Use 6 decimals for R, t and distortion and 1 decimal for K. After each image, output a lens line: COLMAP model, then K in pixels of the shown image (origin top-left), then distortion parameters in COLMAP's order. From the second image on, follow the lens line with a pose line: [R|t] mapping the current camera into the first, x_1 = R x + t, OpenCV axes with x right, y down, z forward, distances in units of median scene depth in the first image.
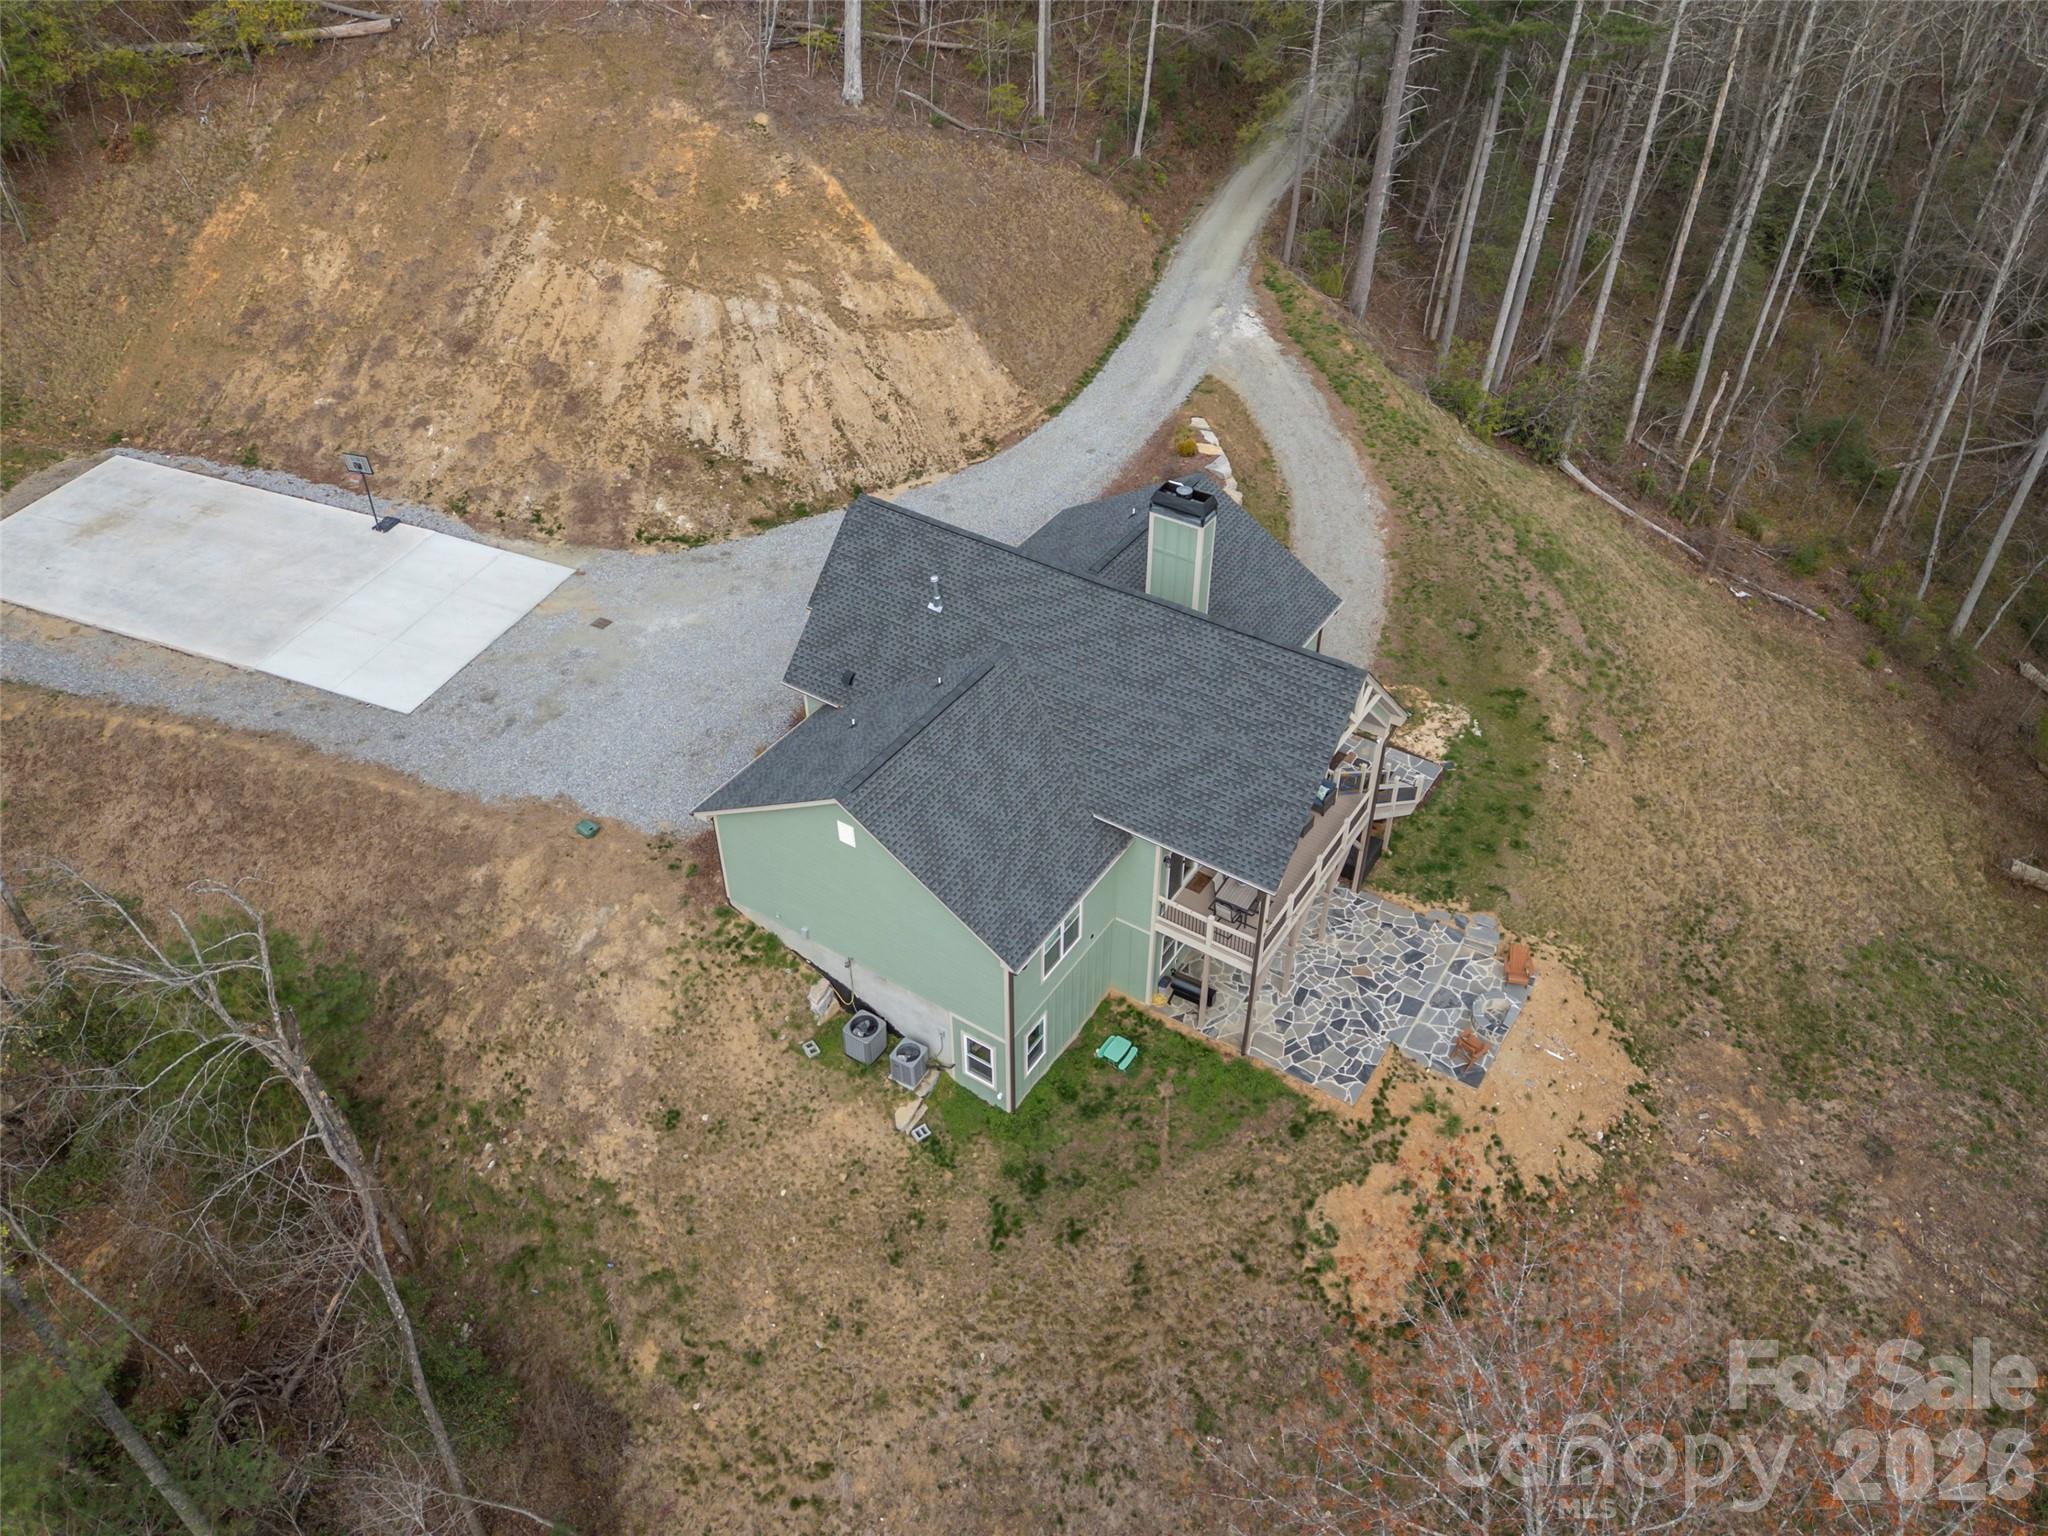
lens RADIAL K [[1511.3, 0, 1017.9], [0, 1511.3, 749.8], [0, 0, 1]] dist [0.076023, -0.060910]
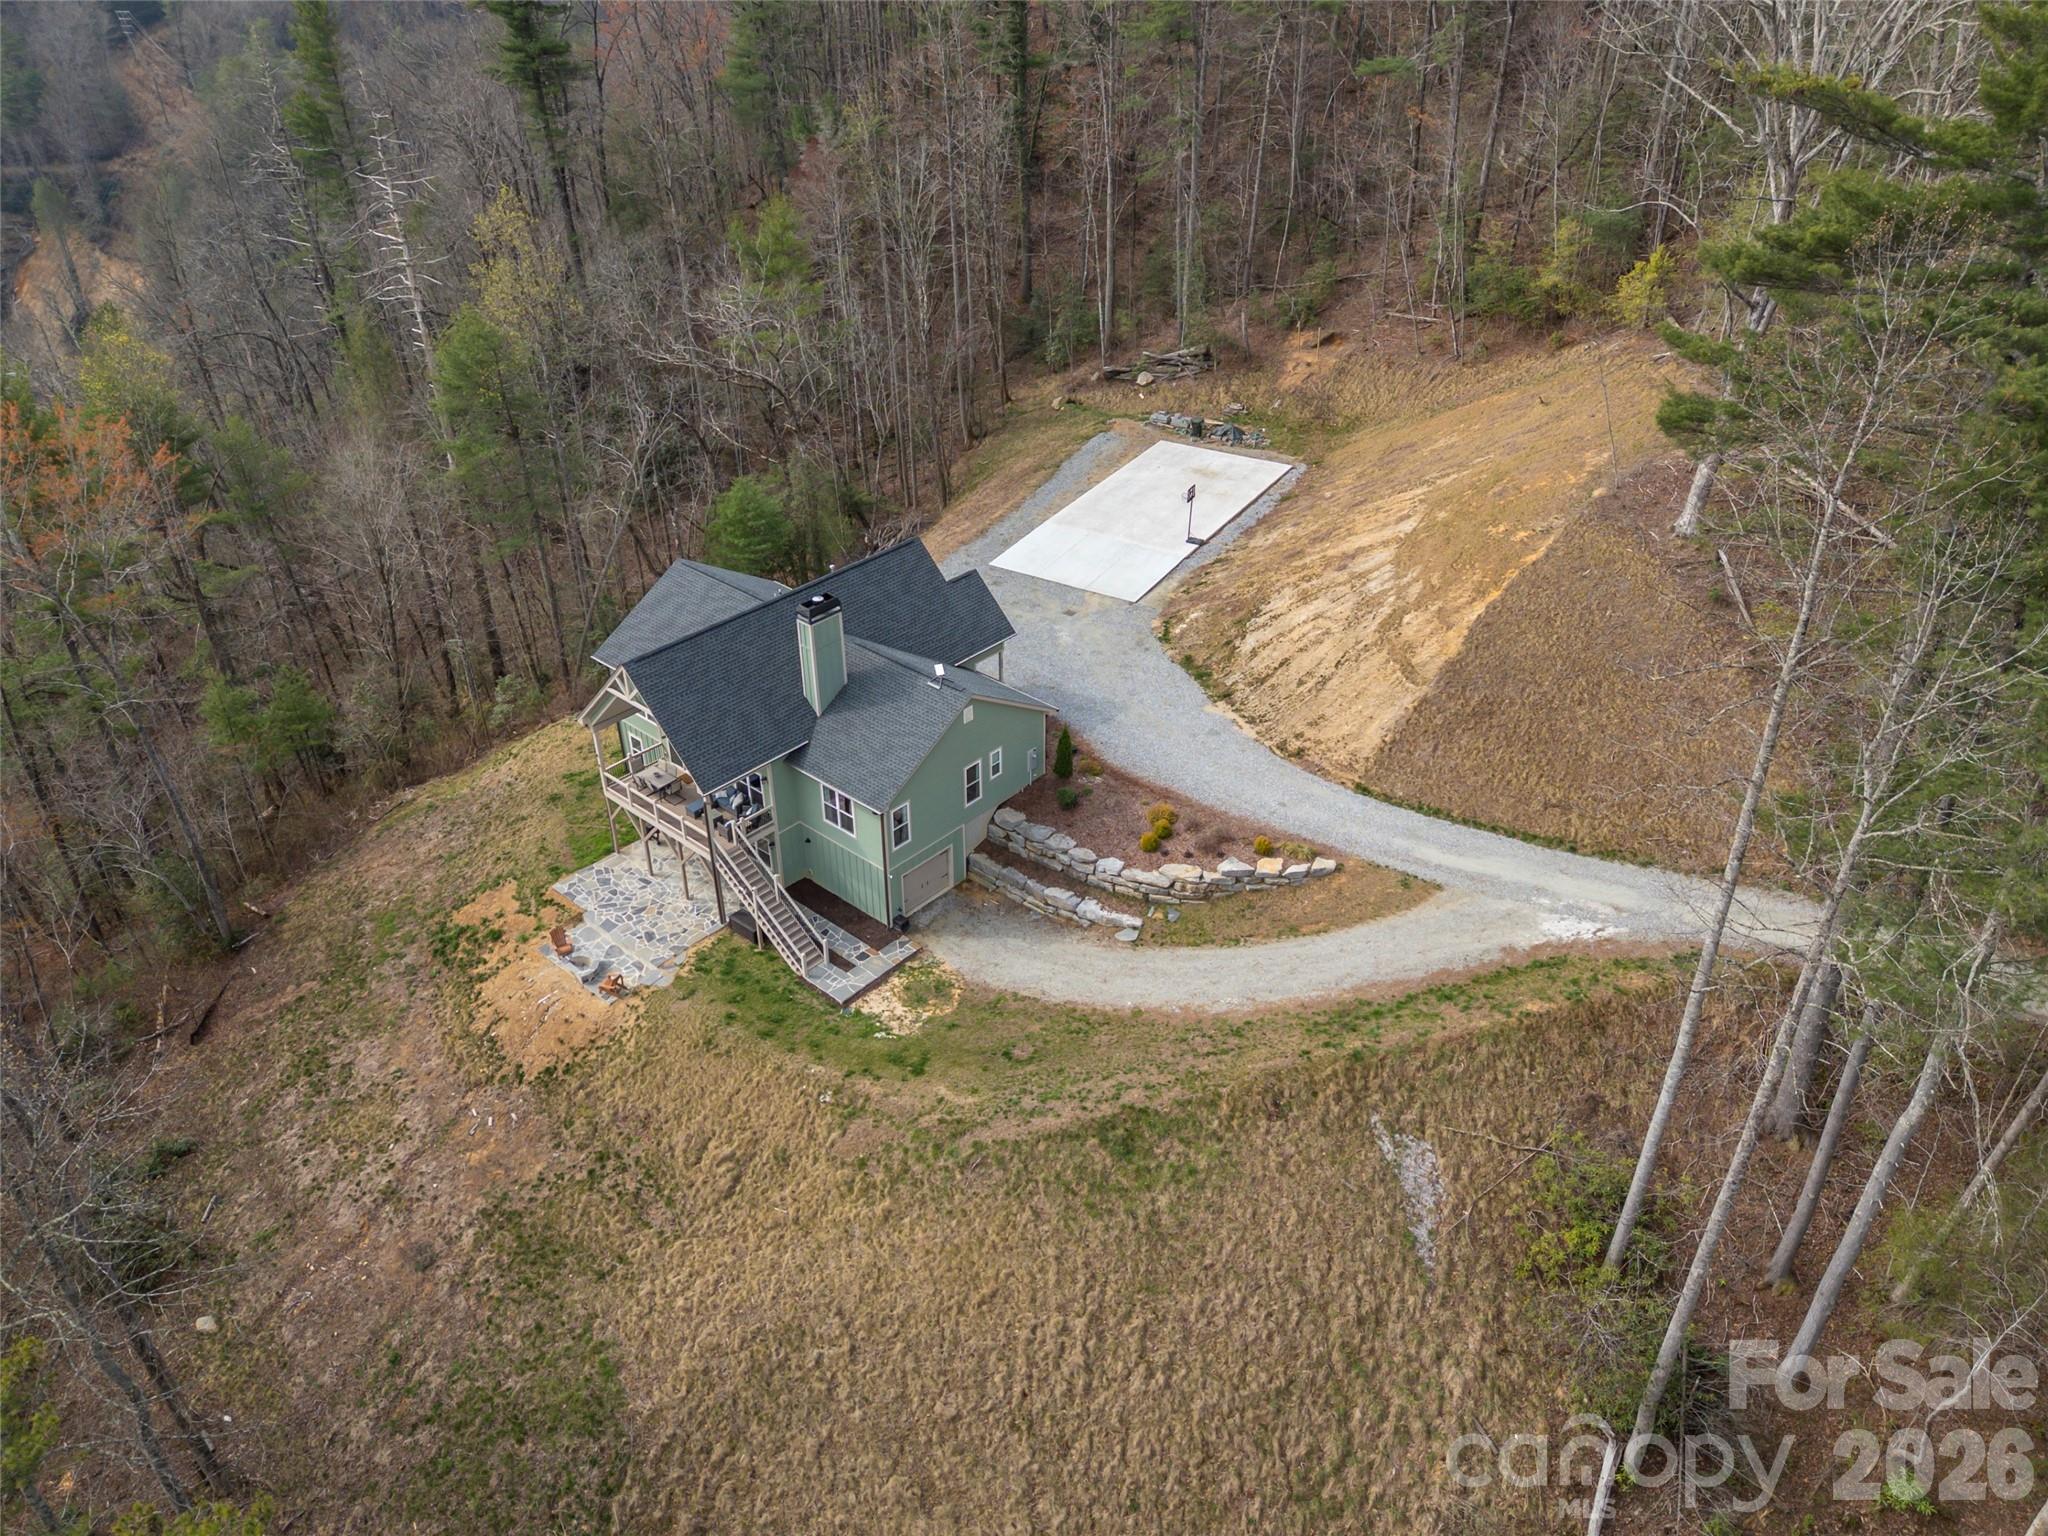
lens RADIAL K [[1458.9, 0, 1025.8], [0, 1458.9, 772.6], [0, 0, 1]] dist [0.103084, -0.133272]
pose [[-0.141860, 0.550070, -0.822982, 0.972109], [-0.630849, 0.590448, 0.503389, -0.663522], [0.762827, 0.590588, 0.263250, 0.652031]]
